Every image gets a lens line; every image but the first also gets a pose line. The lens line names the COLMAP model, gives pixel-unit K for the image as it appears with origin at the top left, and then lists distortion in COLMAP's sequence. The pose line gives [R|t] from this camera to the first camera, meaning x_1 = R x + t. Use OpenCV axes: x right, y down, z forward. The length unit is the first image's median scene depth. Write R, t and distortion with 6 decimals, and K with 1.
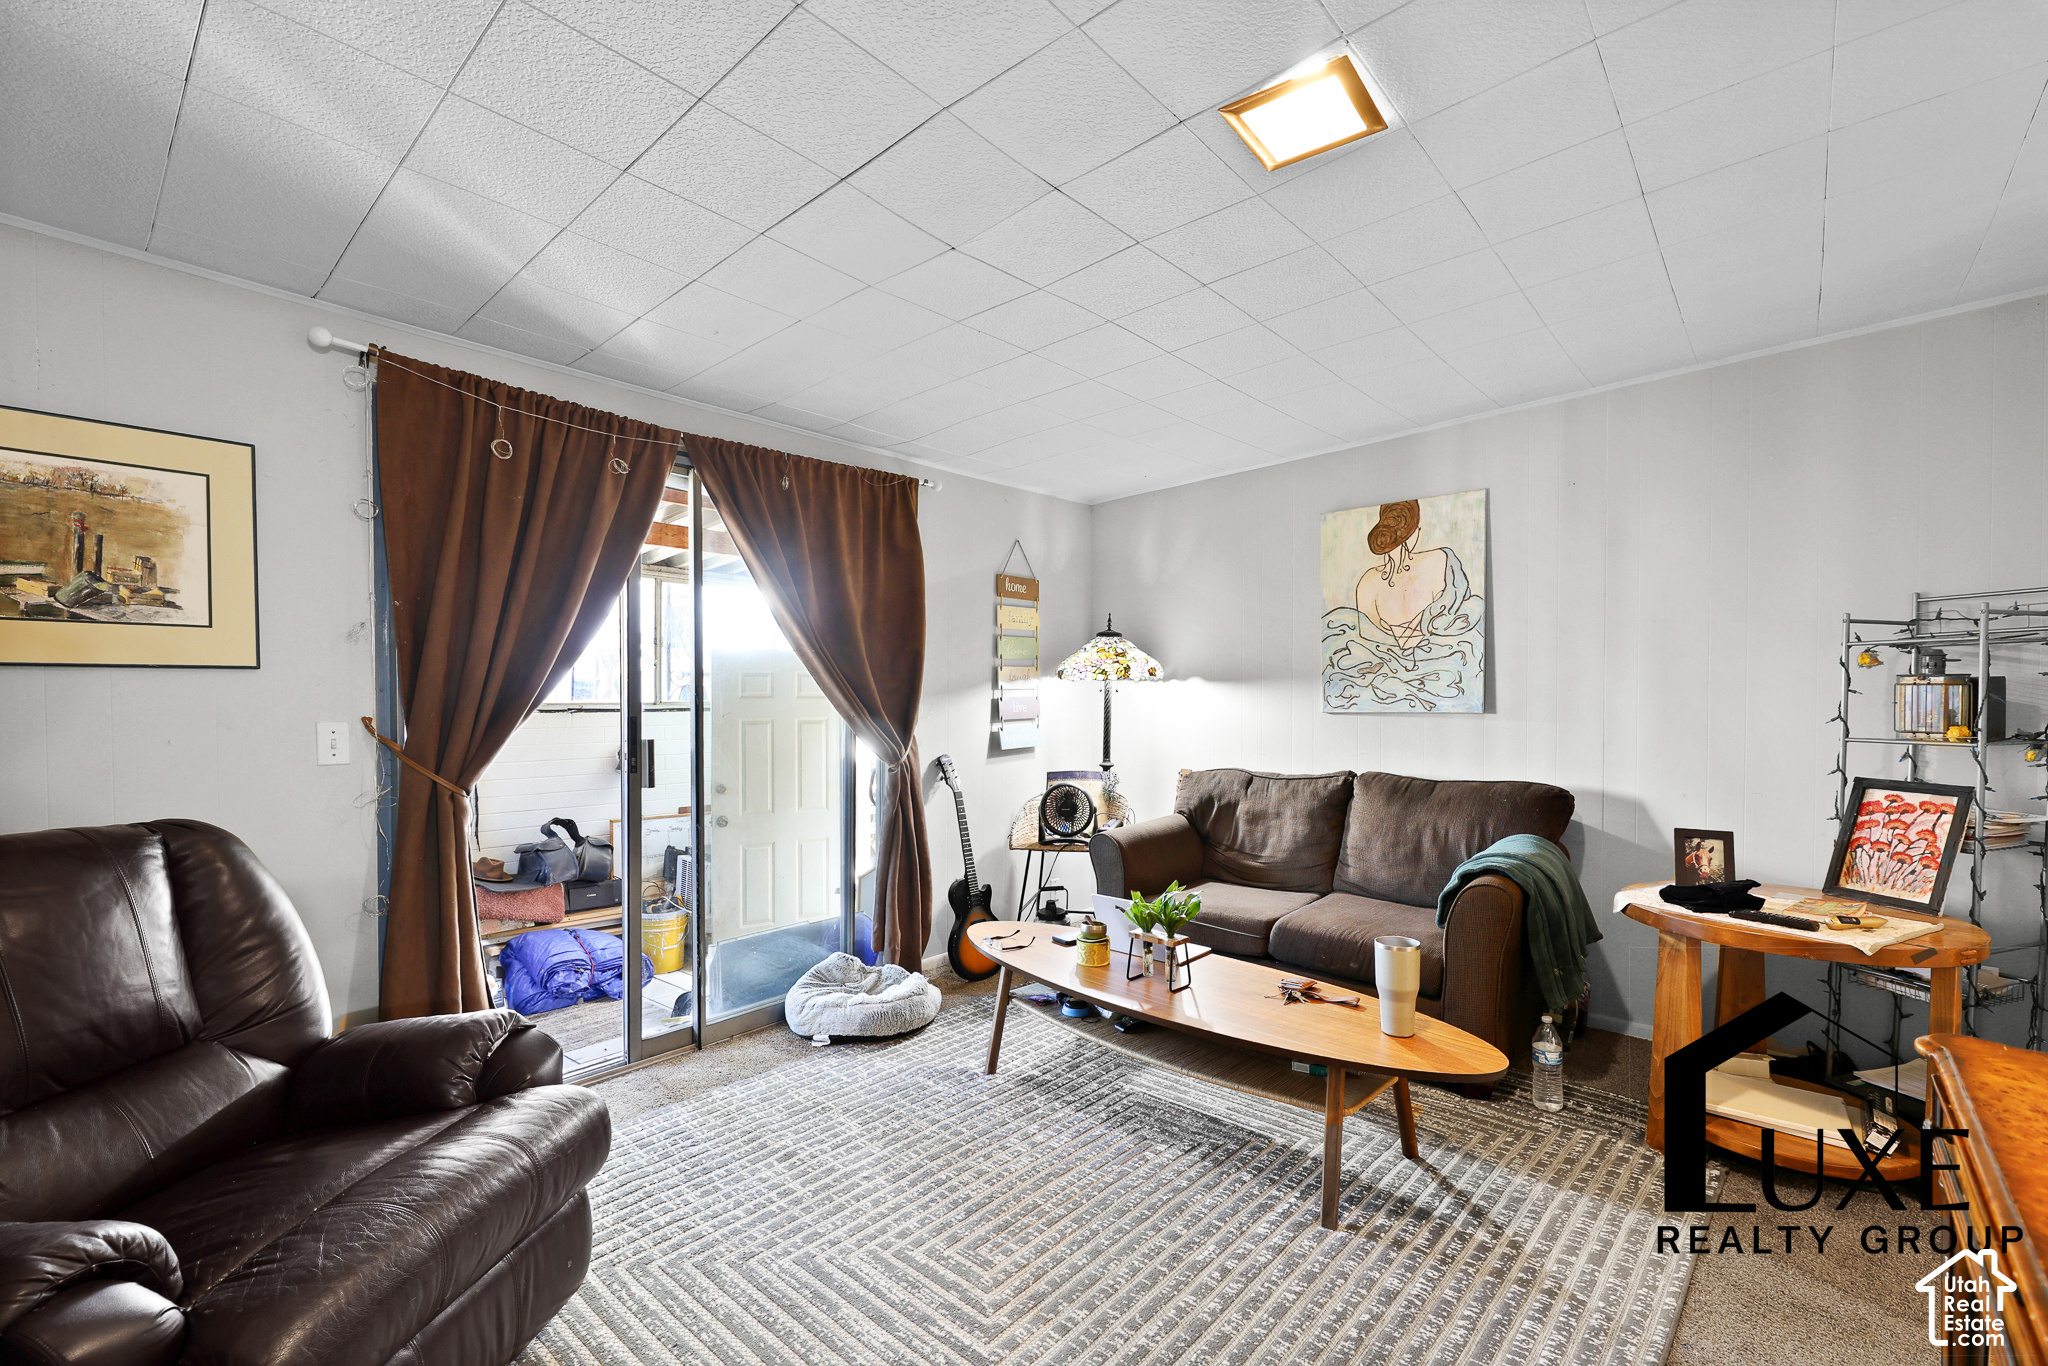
lens RADIAL K [[874.0, 0, 1105.3], [0, 874.0, 721.4], [0, 0, 1]] dist [-0.003058, 0.001637]
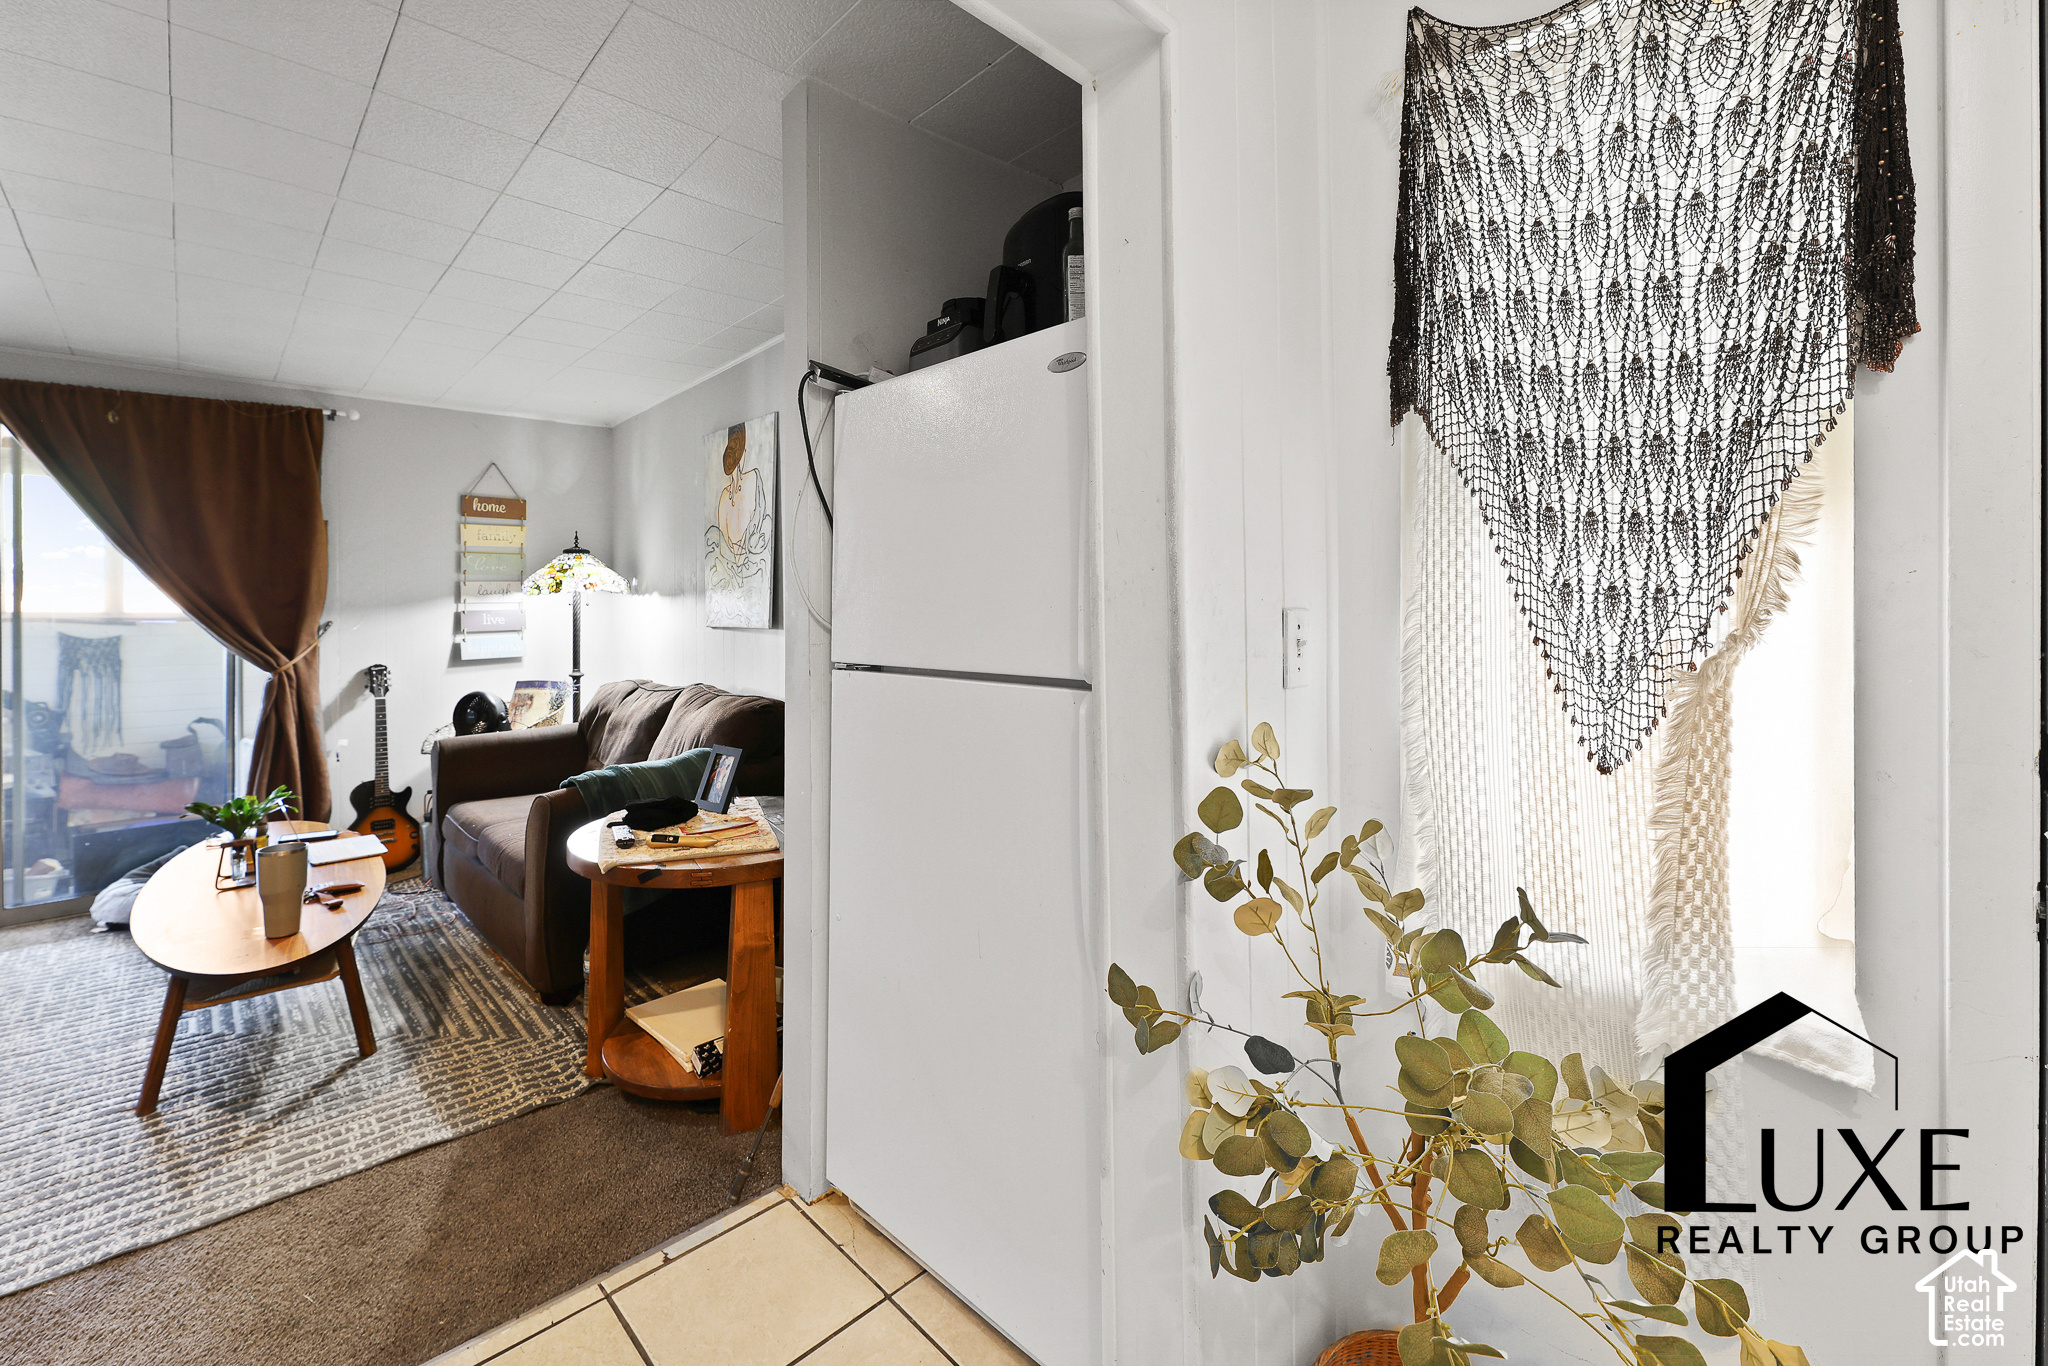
lens RADIAL K [[874.0, 0, 1111.1], [0, 874.0, 605.7], [0, 0, 1]] dist [-0.003058, 0.001637]
pose [[0.996203, 0.005635, -0.086879, 0.759347], [-0.007818, 0.999662, -0.024808, -0.013243], [0.086710, 0.025393, 0.995910, 0.011081]]
